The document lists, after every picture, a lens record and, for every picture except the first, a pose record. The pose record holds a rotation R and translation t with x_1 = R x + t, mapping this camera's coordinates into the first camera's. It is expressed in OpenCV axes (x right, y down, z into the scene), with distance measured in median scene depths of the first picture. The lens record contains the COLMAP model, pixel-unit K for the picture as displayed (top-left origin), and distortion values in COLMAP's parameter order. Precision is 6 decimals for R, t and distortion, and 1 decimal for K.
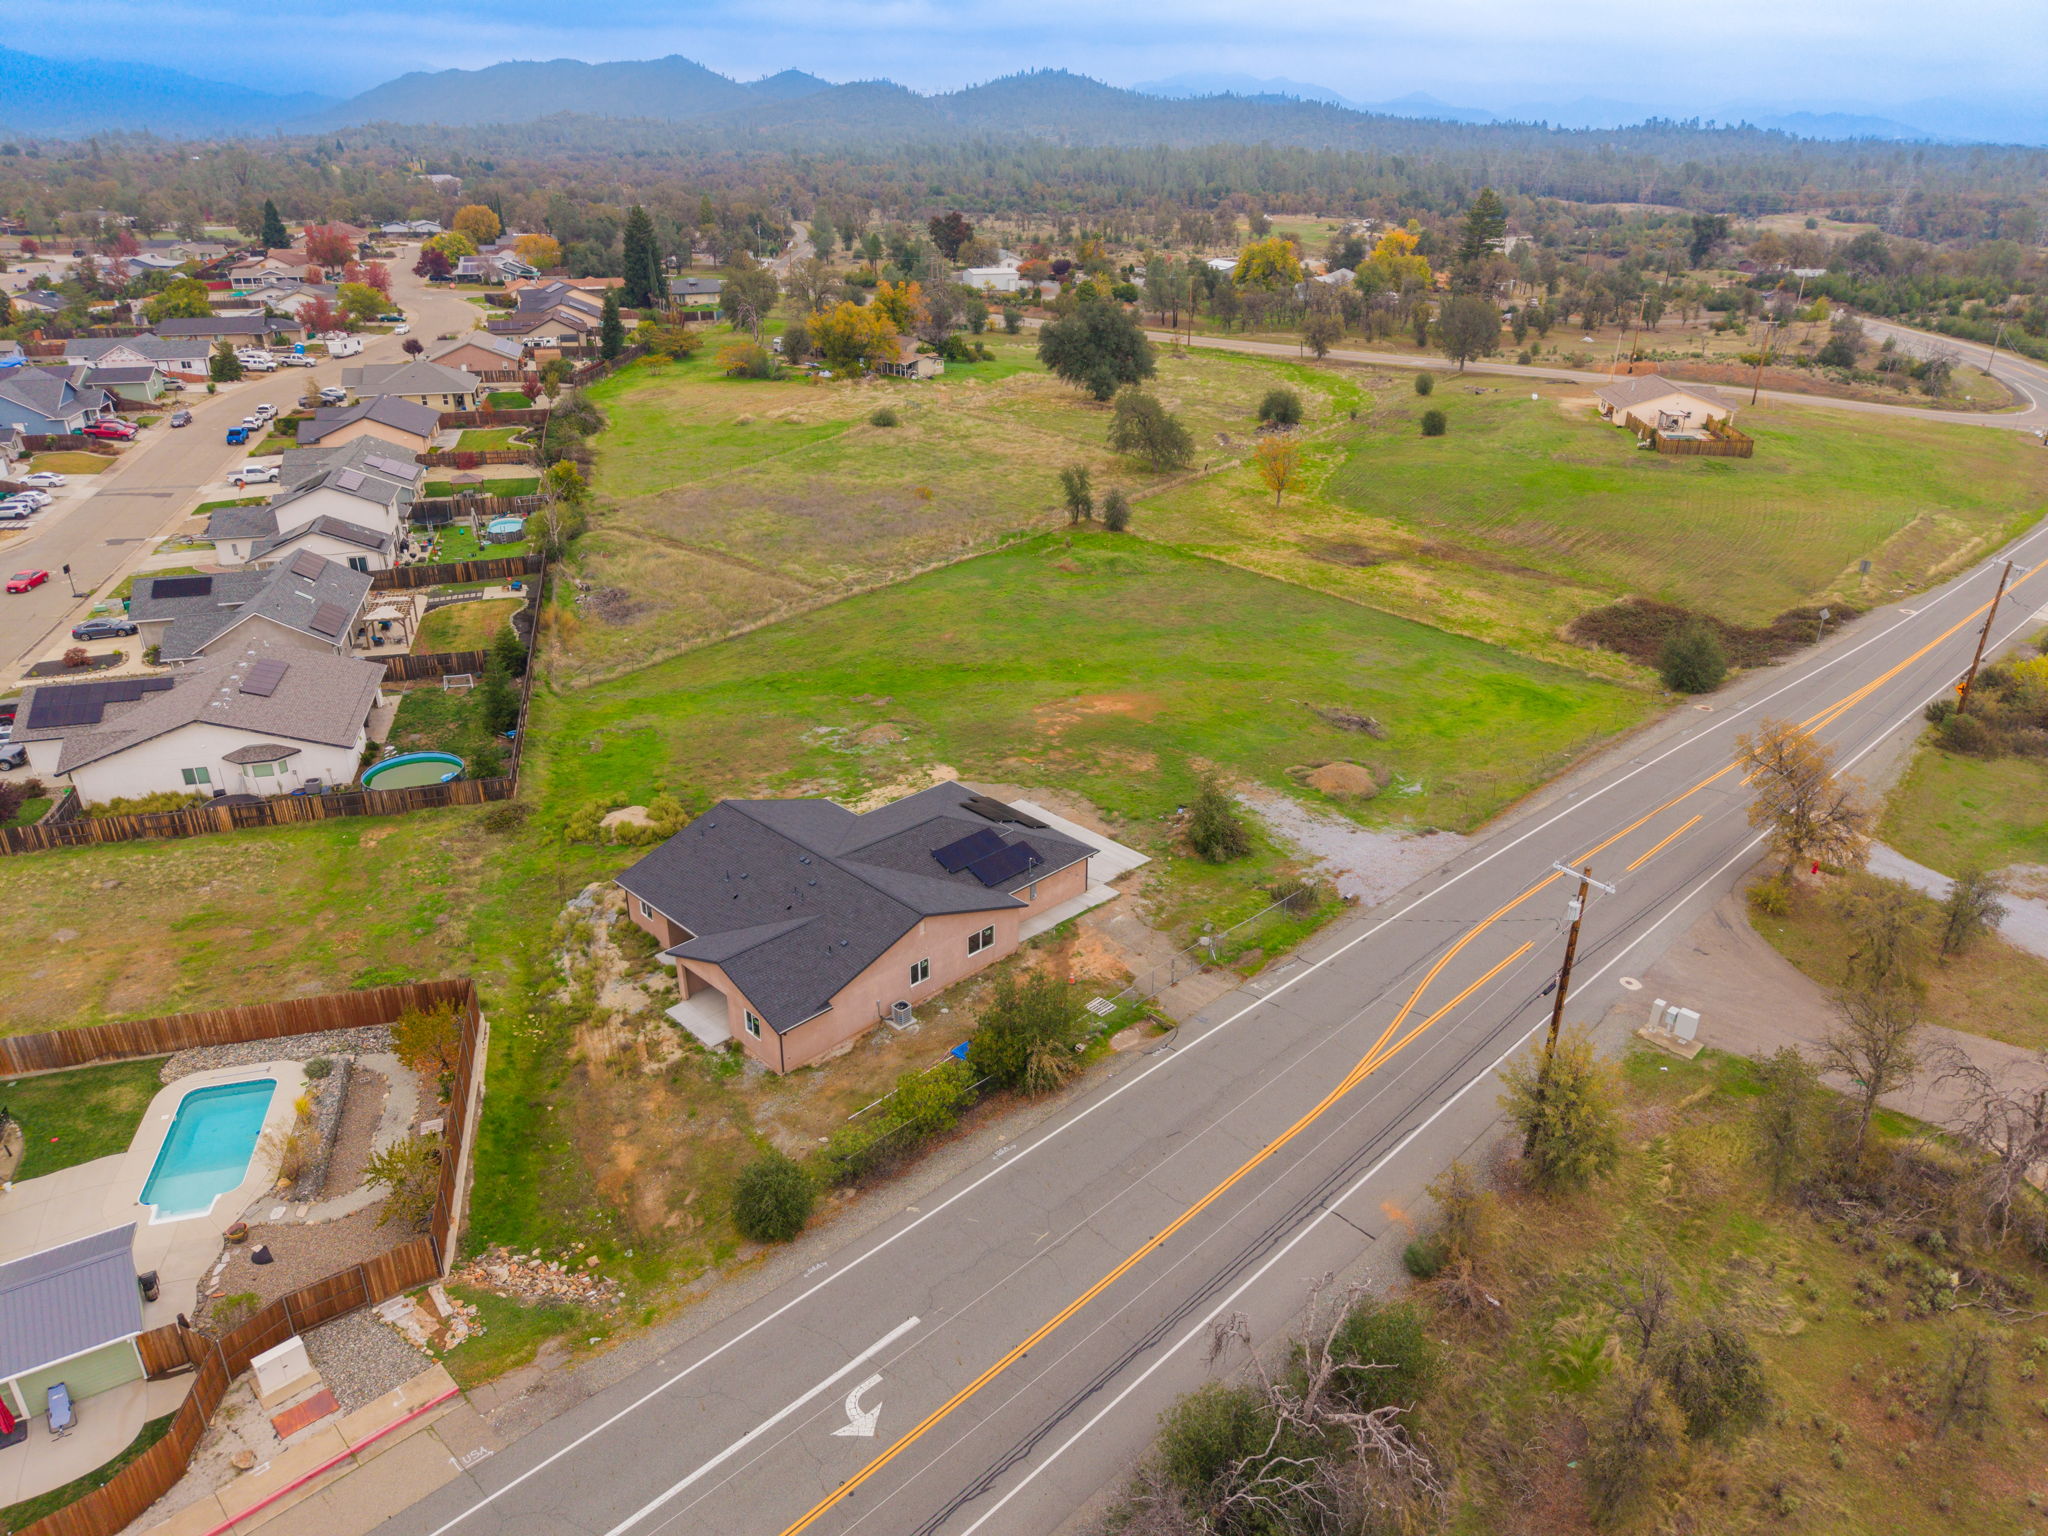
lens RADIAL K [[1369.5, 0, 1024.0], [0, 1369.5, 768.0], [0, 0, 1]] dist [0.007548, -0.006941]
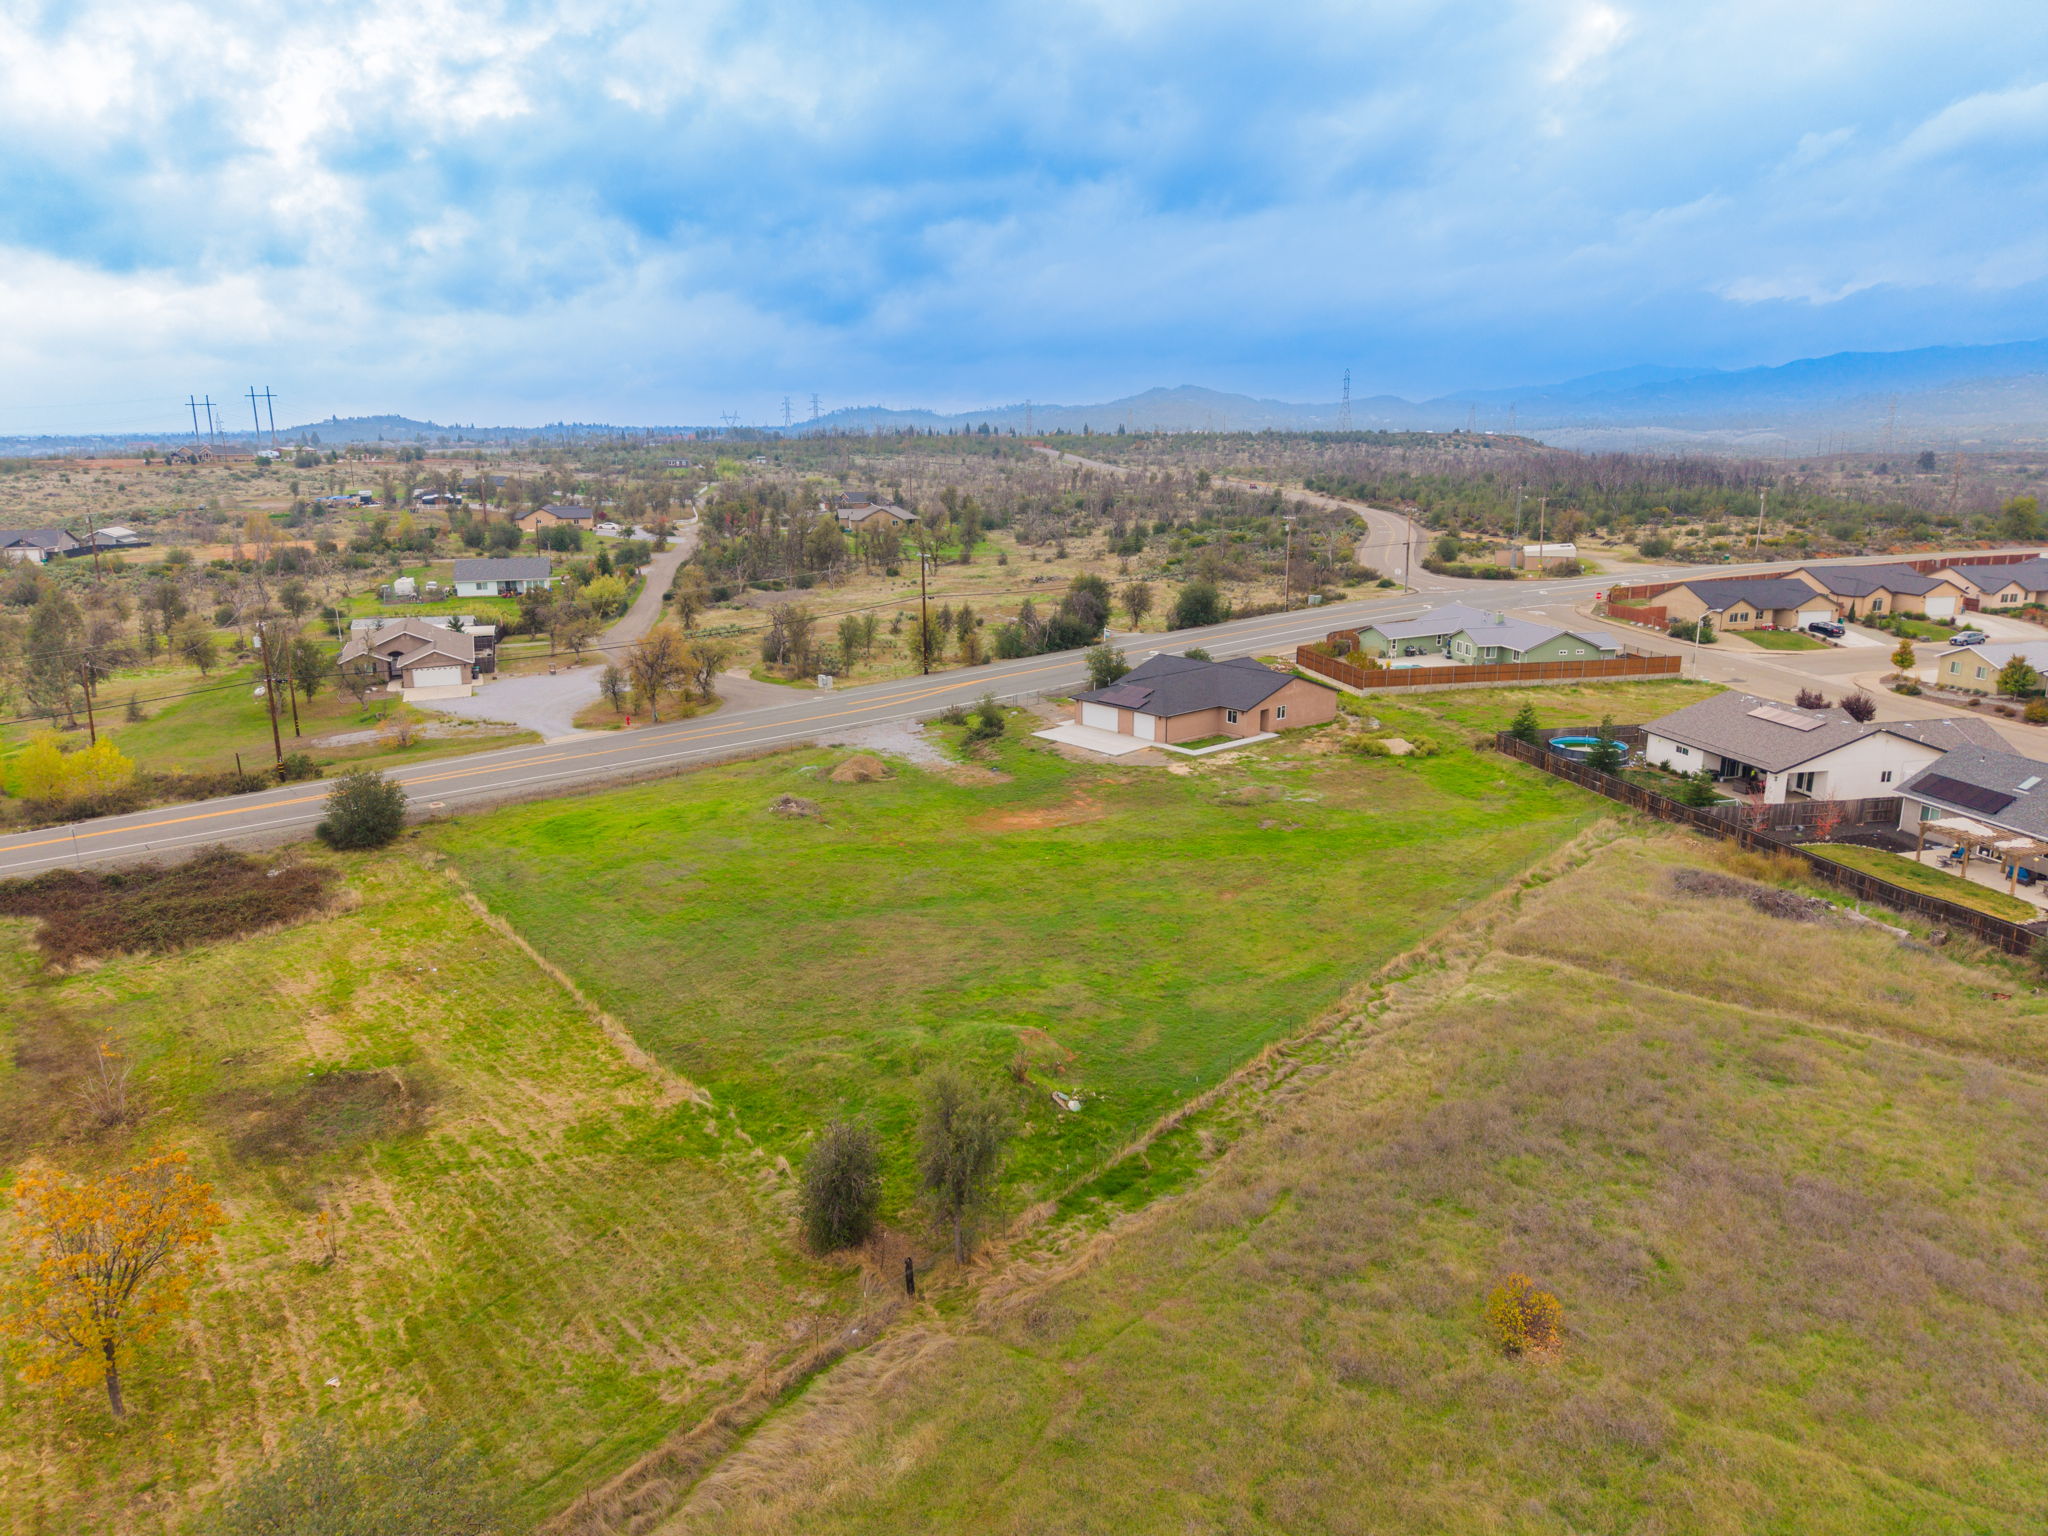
lens RADIAL K [[1344.8, 0, 1004.3], [0, 1344.8, 767.8], [0, 0, 1]] dist [0.003412, -0.001197]
pose [[-0.997457, -0.013178, 0.070047, 0.011646], [0.033695, 0.778835, 0.626323, -0.688654], [-0.062809, 0.627090, -0.776410, 1.770347]]
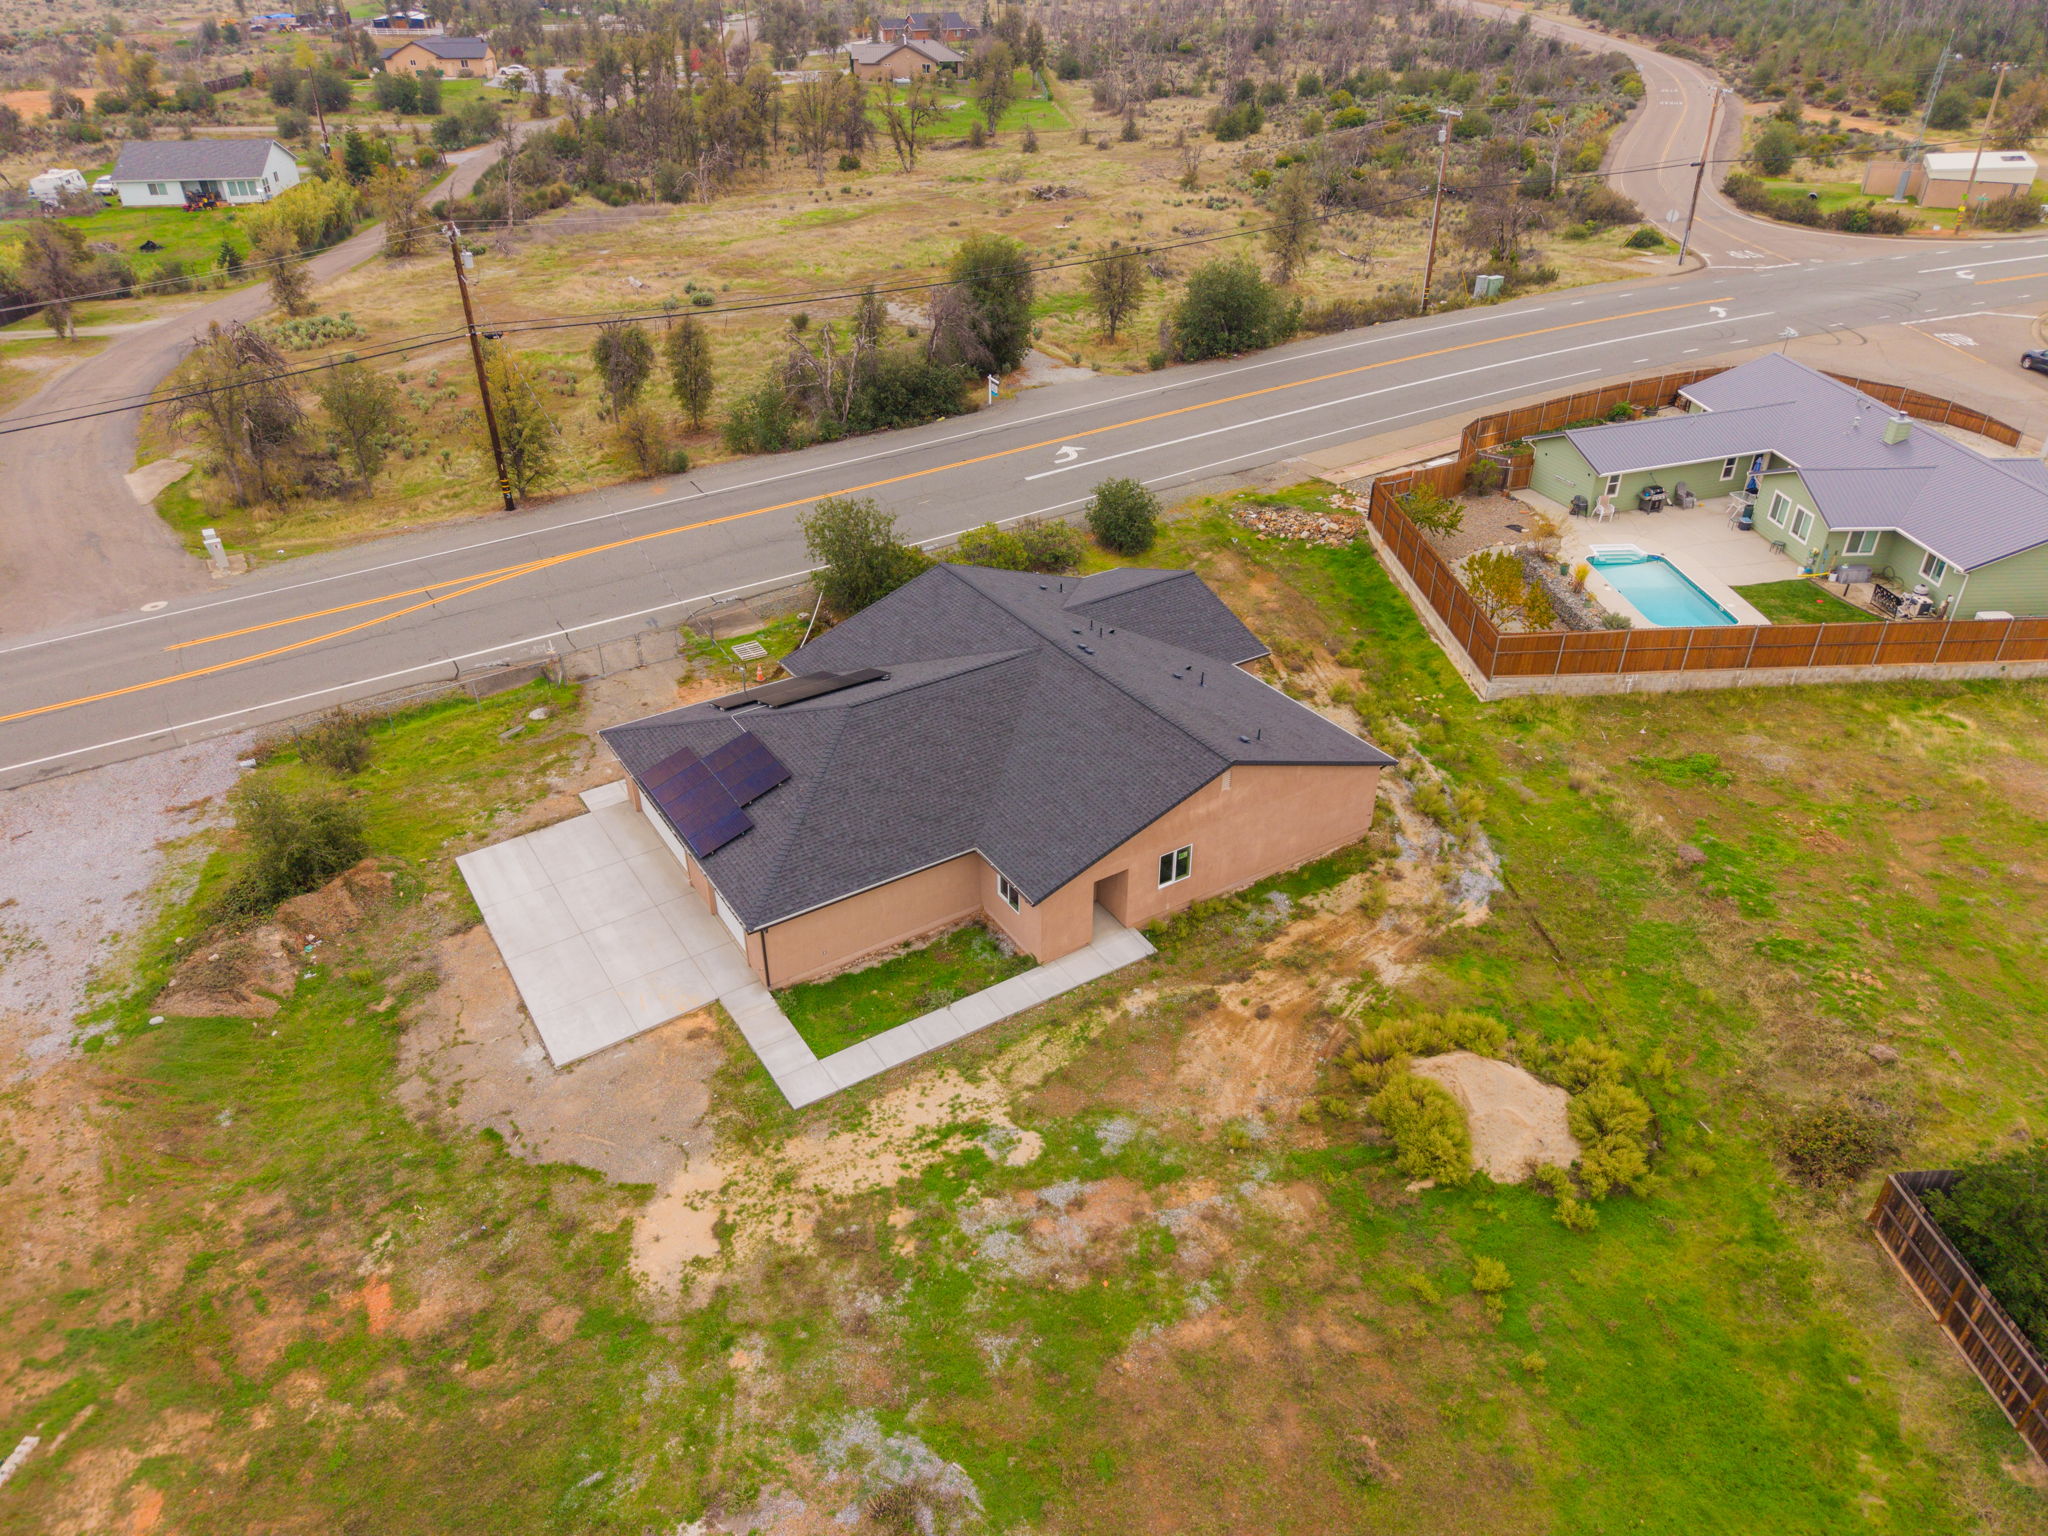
lens RADIAL K [[1363.3, 0, 1024.0], [0, 1363.3, 768.0], [0, 0, 1]] dist [0.008244, -0.001400]
pose [[-0.978697, -0.110182, 0.173241, -0.174619], [0.083692, 0.556410, 0.826682, -0.308428], [-0.187479, 0.823570, -0.535336, 0.977872]]
